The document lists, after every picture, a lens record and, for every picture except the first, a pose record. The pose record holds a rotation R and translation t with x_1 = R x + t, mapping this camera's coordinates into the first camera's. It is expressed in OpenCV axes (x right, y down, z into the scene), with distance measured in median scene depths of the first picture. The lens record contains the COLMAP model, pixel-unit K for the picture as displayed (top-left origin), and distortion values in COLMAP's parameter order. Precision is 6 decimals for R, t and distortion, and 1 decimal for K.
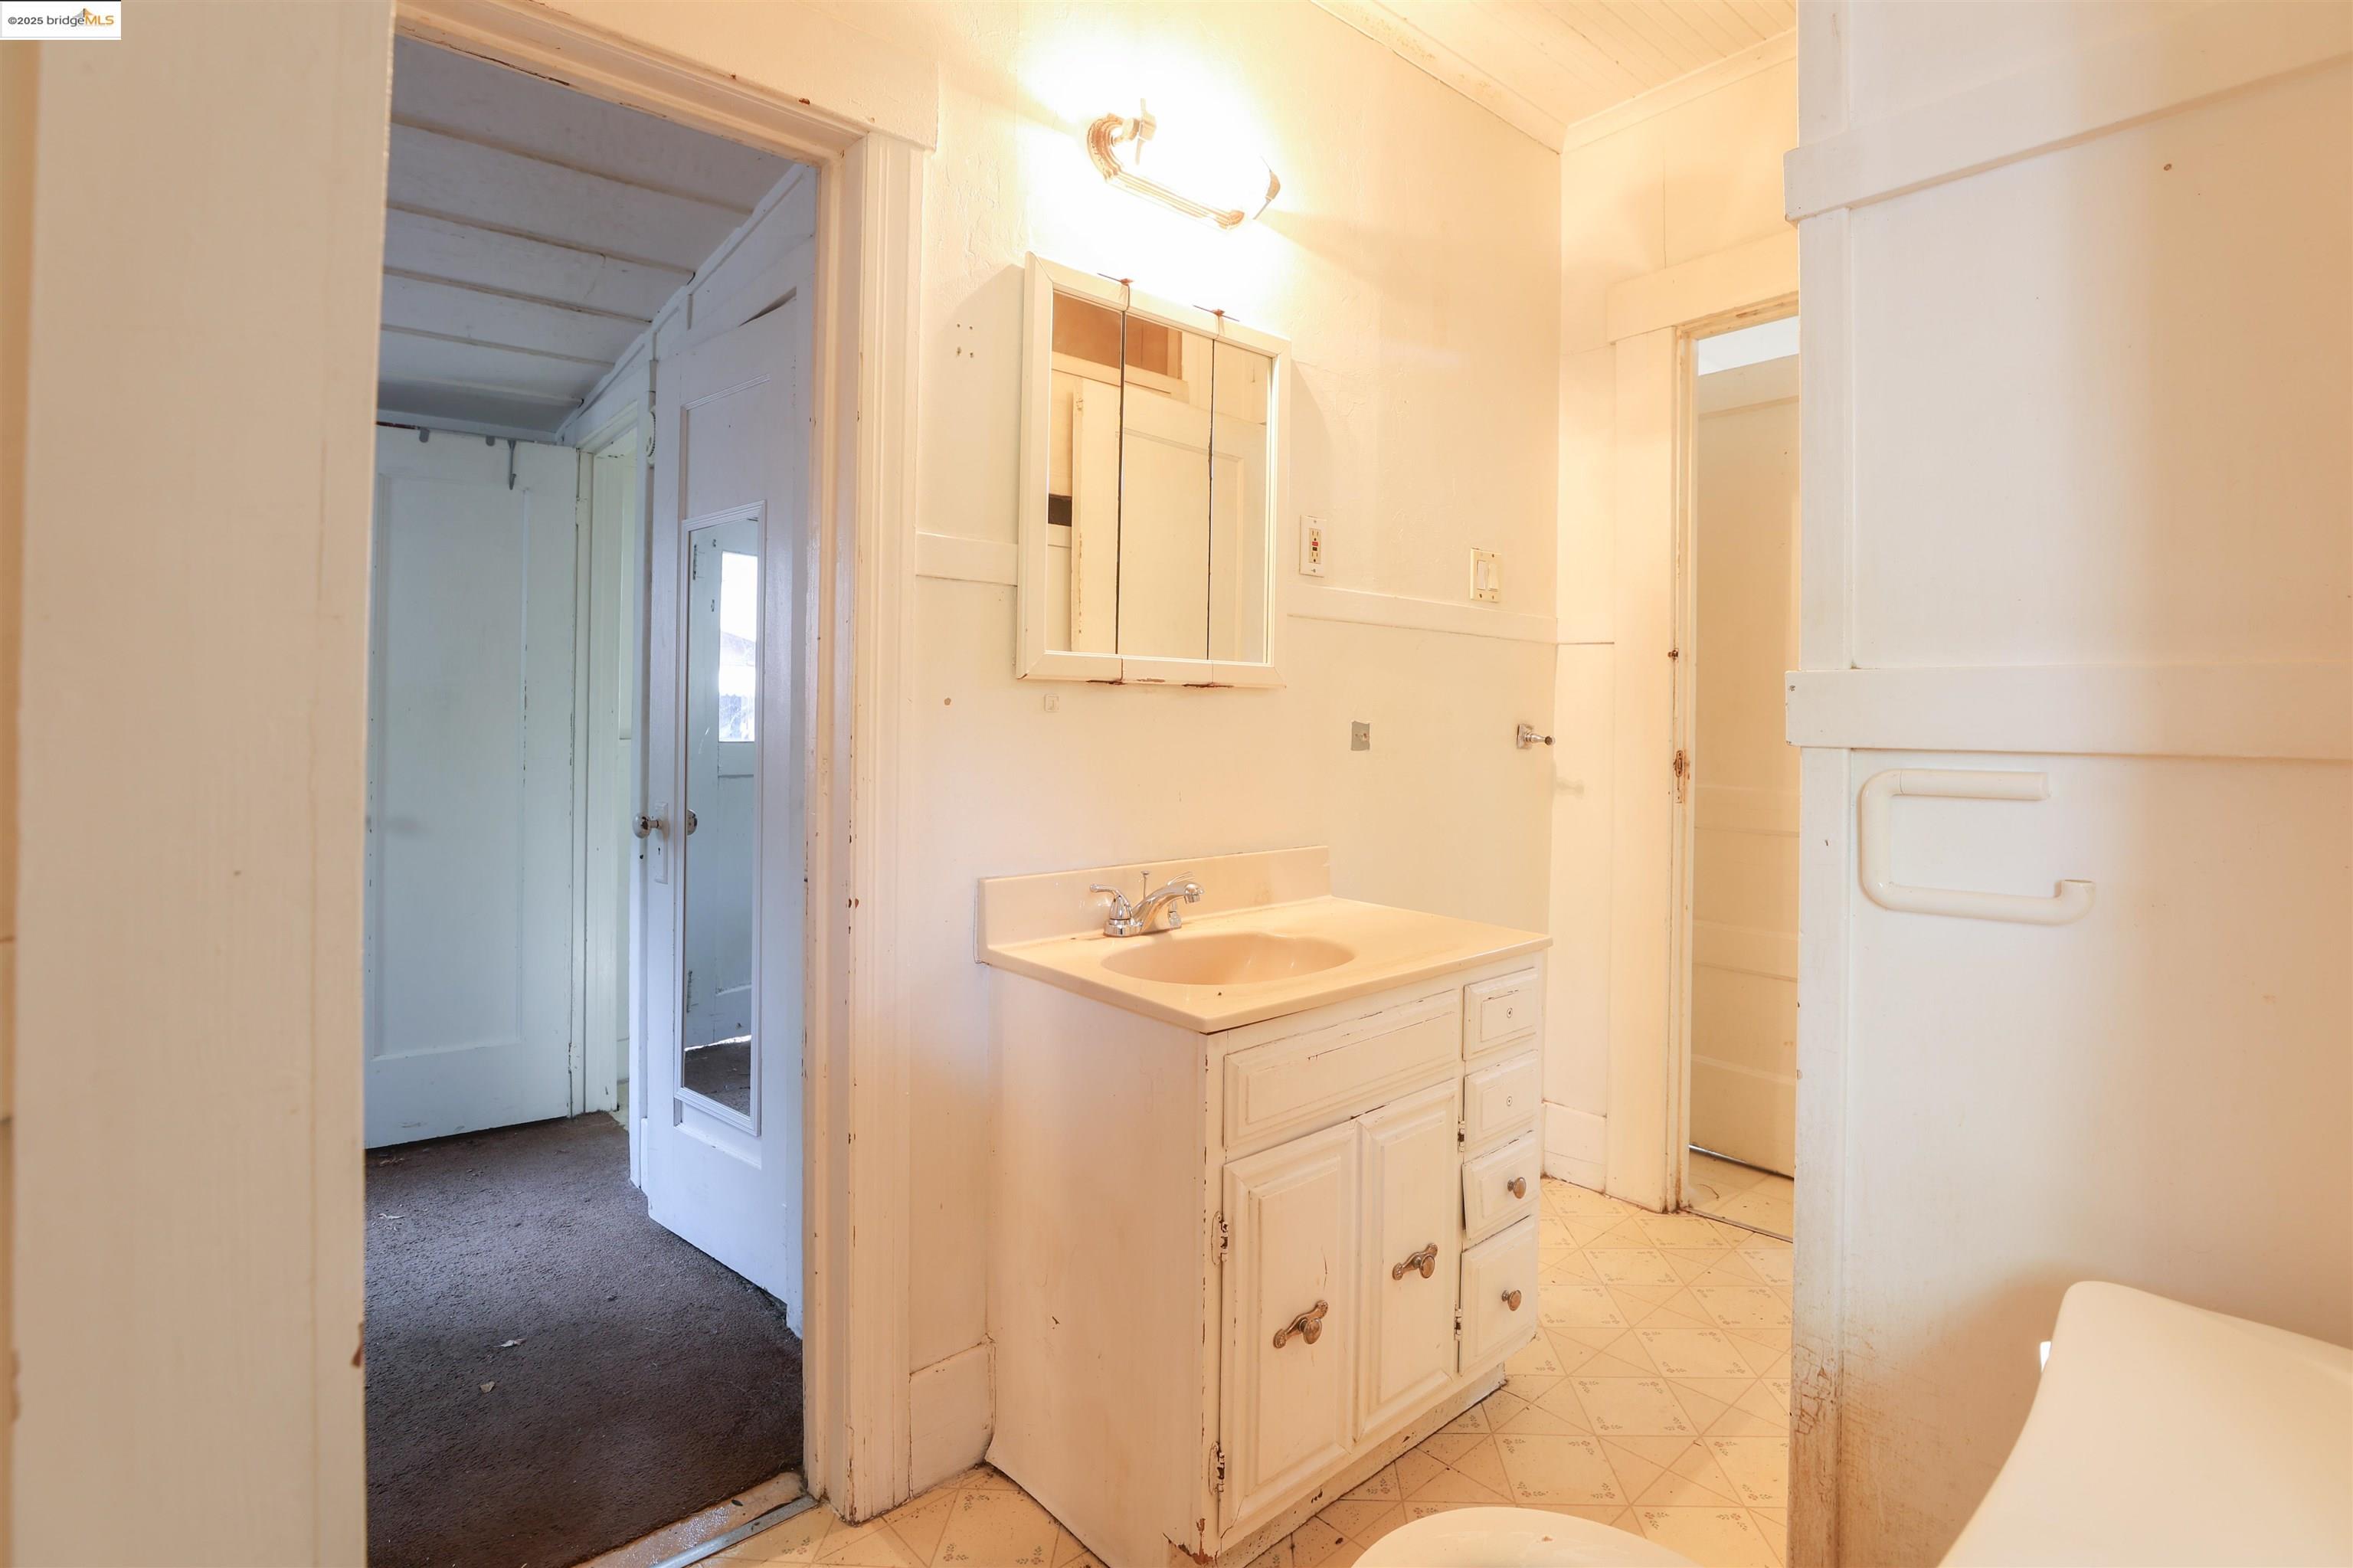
lens RADIAL K [[1165.4, 0, 1165.4], [0, 1165.4, 710.0], [0, 0, 1]] dist [-0.044034, 0.012757]
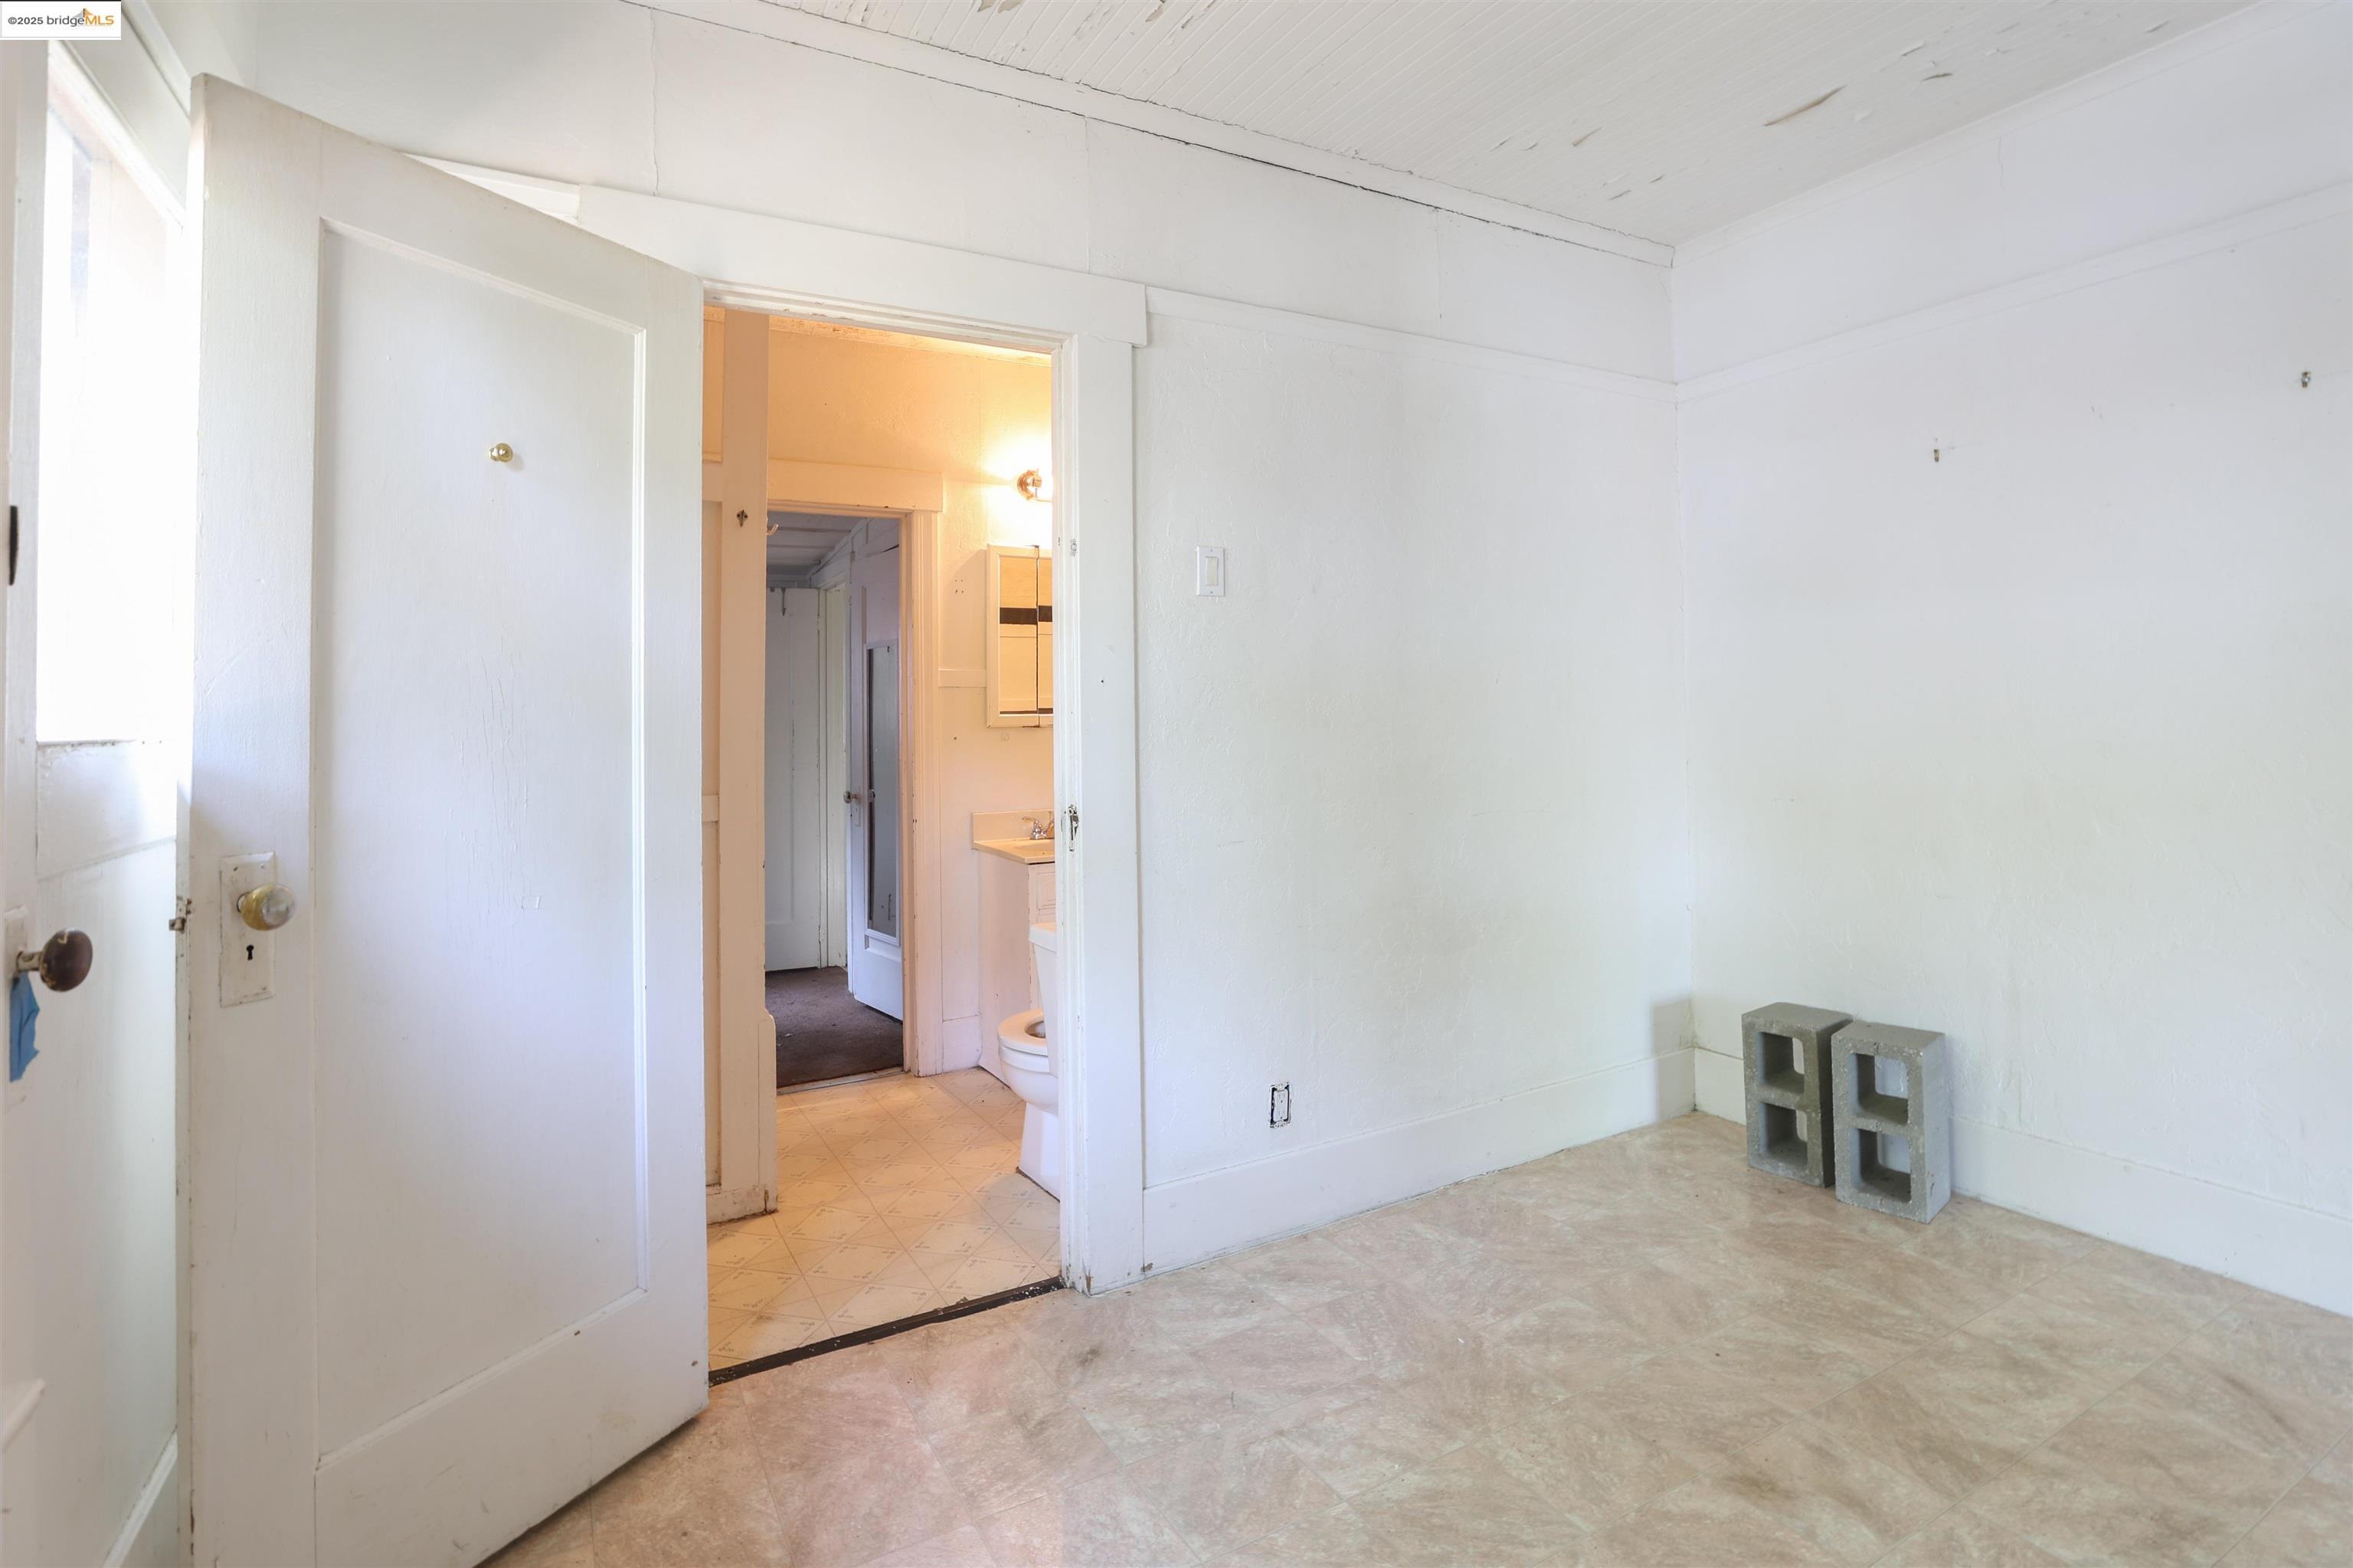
lens RADIAL K [[1165.4, 0, 1165.4], [0, 1165.4, 710.0], [0, 0, 1]] dist [-0.044034, 0.012757]
pose [[0.979823, -0.016976, -0.199147, 0.653352], [0.016966, 0.999855, -0.001755, -0.049362], [0.199148, -0.001659, 0.979968, -1.149384]]
